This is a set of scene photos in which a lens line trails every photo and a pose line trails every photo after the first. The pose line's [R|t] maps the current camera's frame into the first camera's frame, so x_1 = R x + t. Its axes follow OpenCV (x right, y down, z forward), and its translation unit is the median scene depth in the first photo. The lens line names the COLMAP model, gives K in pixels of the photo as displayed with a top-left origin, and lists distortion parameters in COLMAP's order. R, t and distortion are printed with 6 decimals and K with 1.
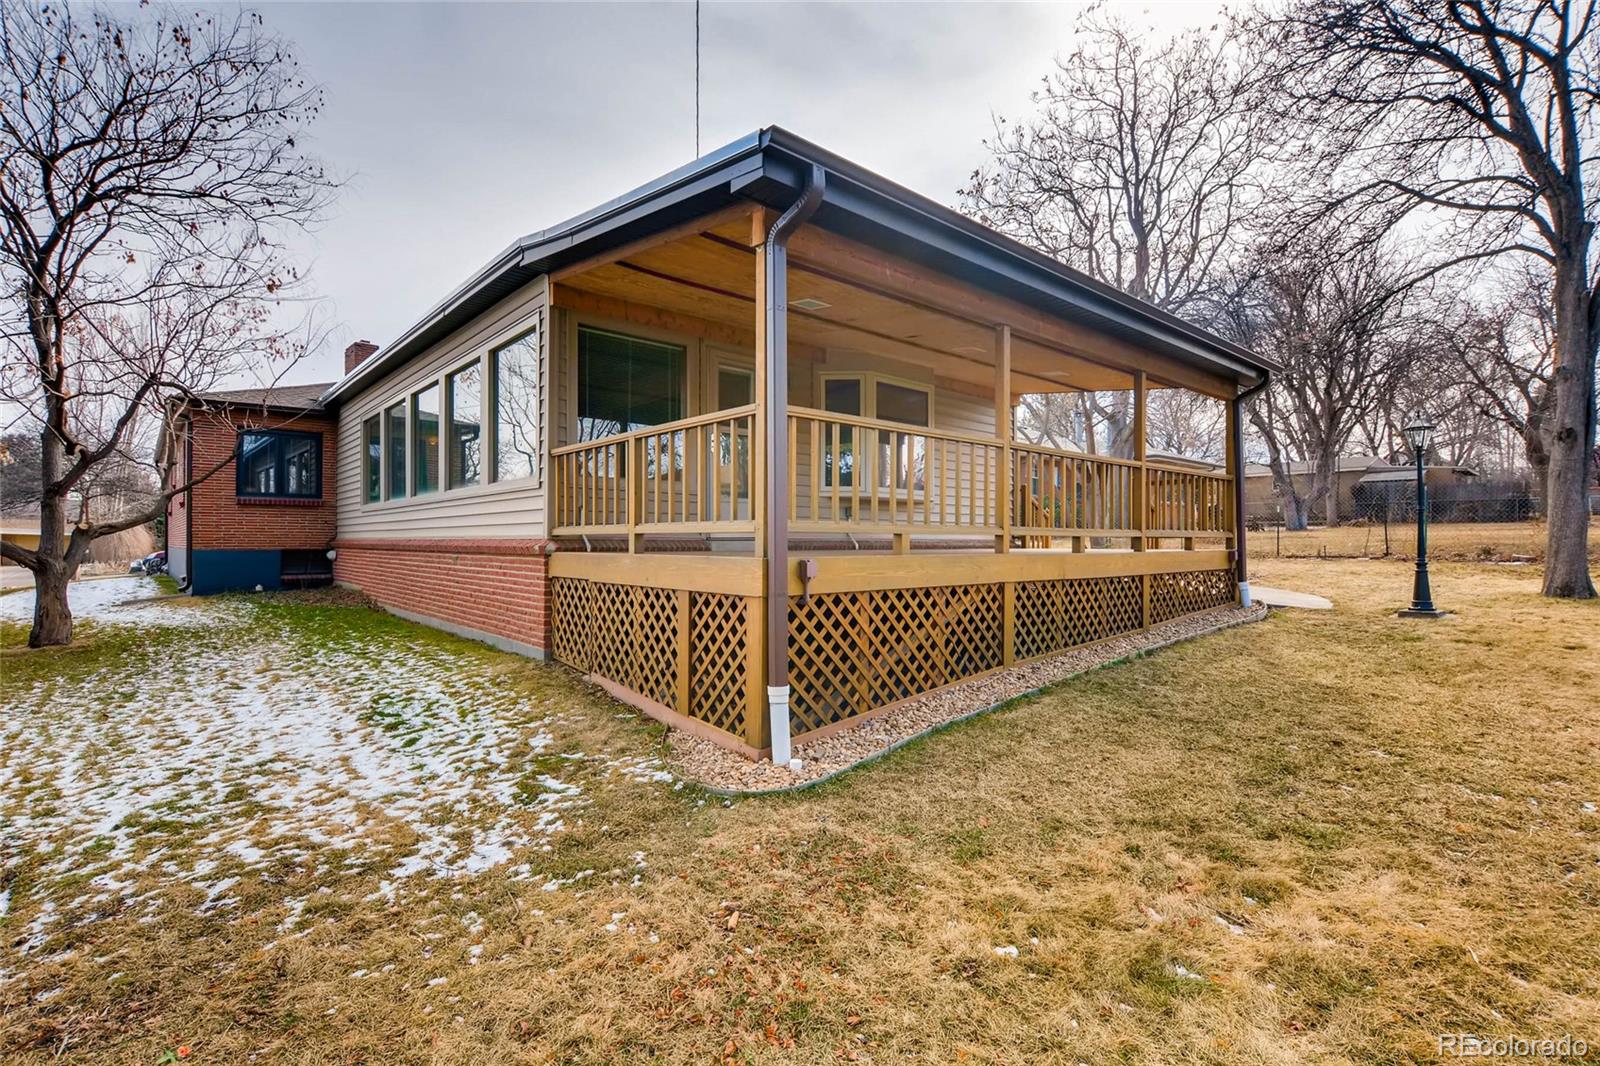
lens RADIAL K [[759.9, 0, 807.2], [0, 759.9, 542.1], [0, 0, 1]] dist [-0.000822, -0.000093]
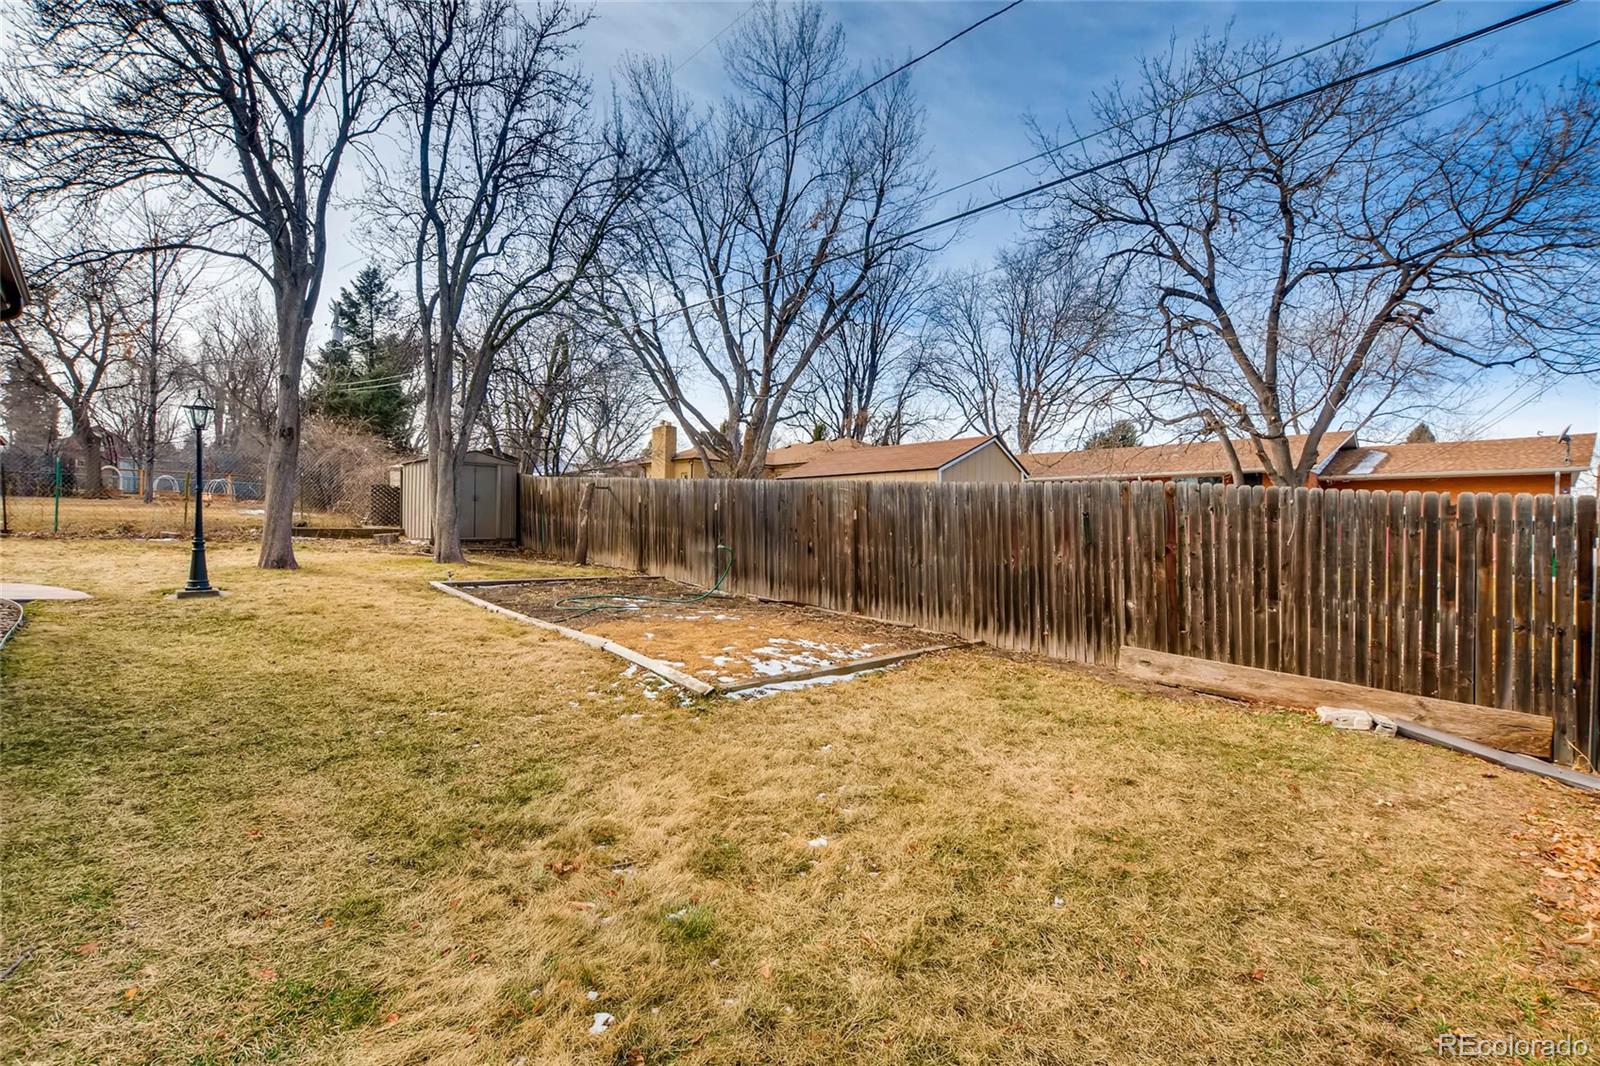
lens RADIAL K [[695.9, 0, 808.2], [0, 695.9, 532.2], [0, 0, 1]] dist [0.012331, -0.000632]
pose [[-0.038054, -0.007882, 0.999245, -0.335720], [-0.014328, 0.999870, 0.007341, -0.010372], [-0.999173, -0.014038, -0.038162, 0.521123]]
